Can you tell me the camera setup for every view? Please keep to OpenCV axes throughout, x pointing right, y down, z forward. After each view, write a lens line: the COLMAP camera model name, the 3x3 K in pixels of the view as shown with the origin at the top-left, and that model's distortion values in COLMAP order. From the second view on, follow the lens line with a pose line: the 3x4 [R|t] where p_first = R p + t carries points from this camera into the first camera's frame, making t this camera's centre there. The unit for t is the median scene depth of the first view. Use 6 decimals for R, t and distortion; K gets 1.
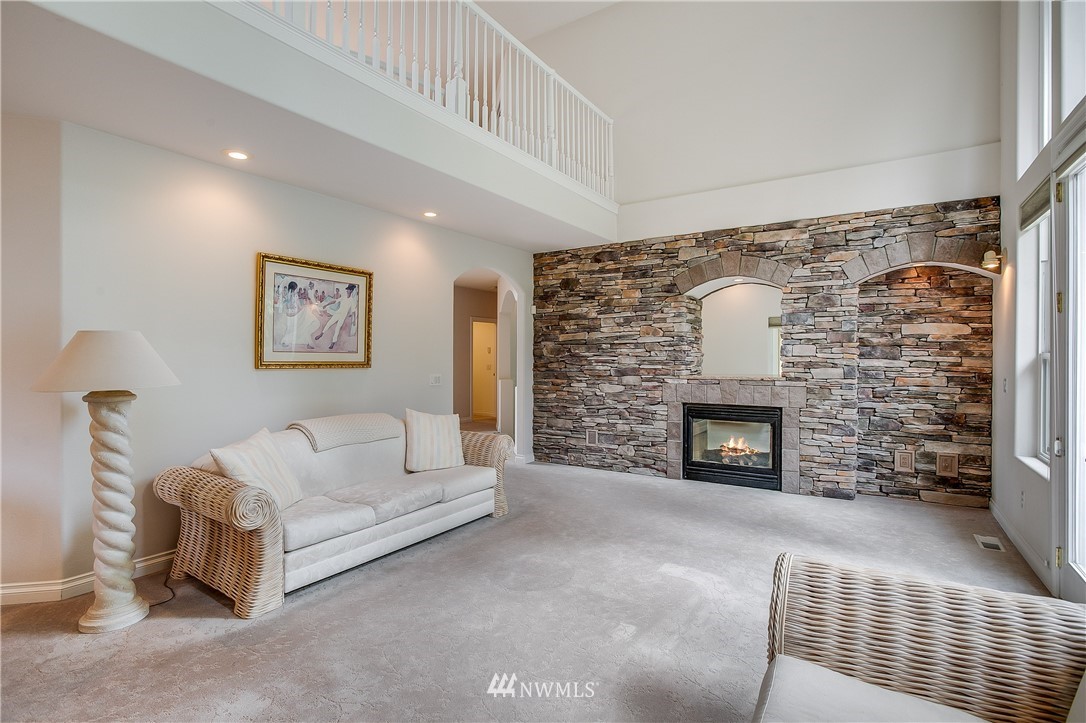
lens RADIAL K [[525.5, 0, 533.6], [0, 525.5, 357.5], [0, 0, 1]] dist [-0.058539, 0.028720]
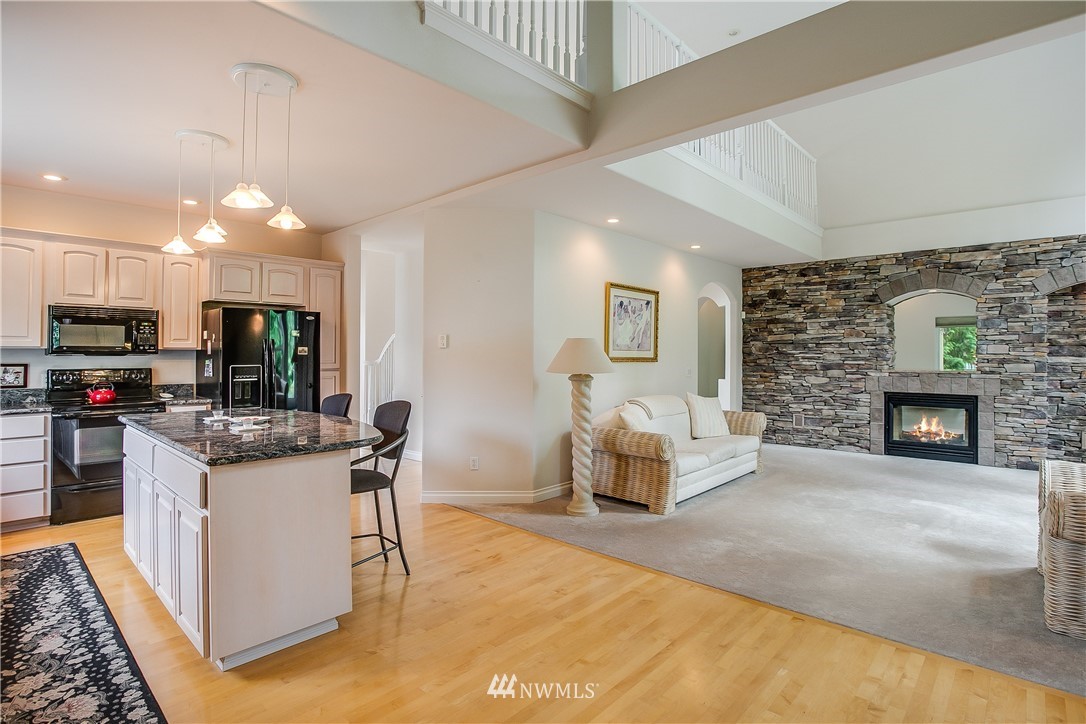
lens RADIAL K [[538.9, 0, 542.6], [0, 538.9, 345.5], [0, 0, 1]] dist [-0.060167, 0.015910]
pose [[0.987260, 0.000730, -0.159112, -0.352952], [-0.003359, 0.999862, -0.016253, 0.000965], [0.159078, 0.016580, 0.987127, -0.393073]]
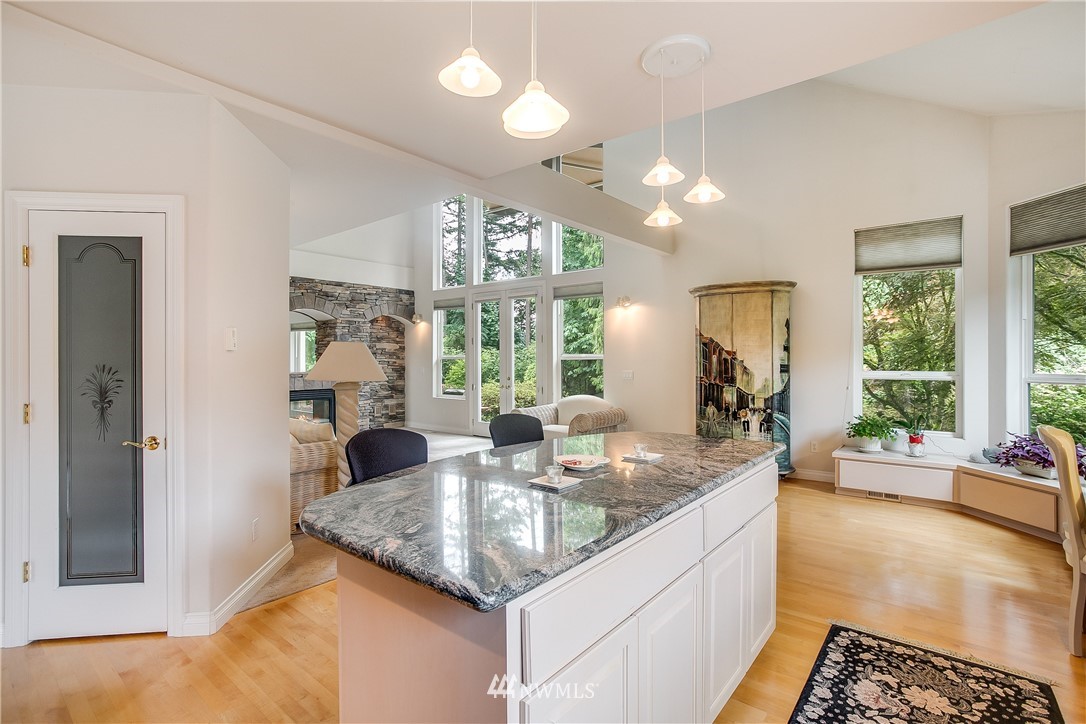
lens RADIAL K [[516.6, 0, 536.5], [0, 516.6, 358.7], [0, 0, 1]] dist [-0.061453, 0.034862]
pose [[0.102037, -0.000333, 0.994781, -1.193725], [0.004904, 0.999988, -0.000168, 0.000417], [-0.994769, 0.004896, 0.102037, 0.164559]]
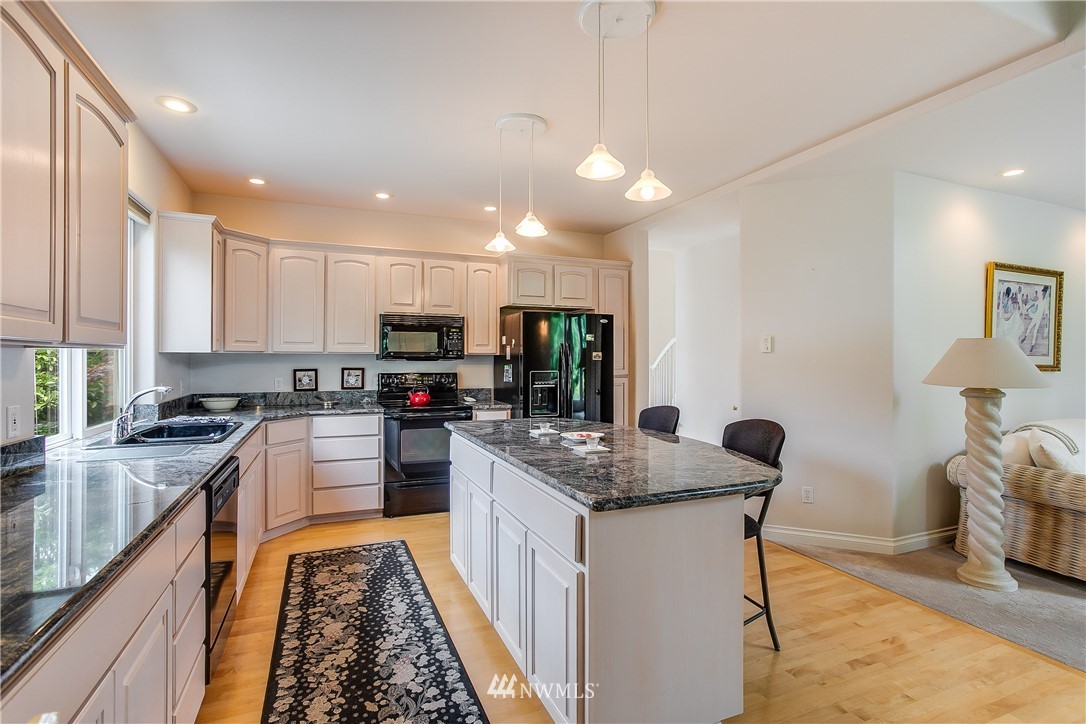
lens RADIAL K [[516.6, 0, 536.5], [0, 516.6, 358.7], [0, 0, 1]] dist [-0.061453, 0.034862]
pose [[0.828067, 0.004370, -0.560612, -0.542999], [-0.005307, 0.999986, -0.000044, 0.001640], [0.560604, 0.003012, 0.828079, -0.288431]]
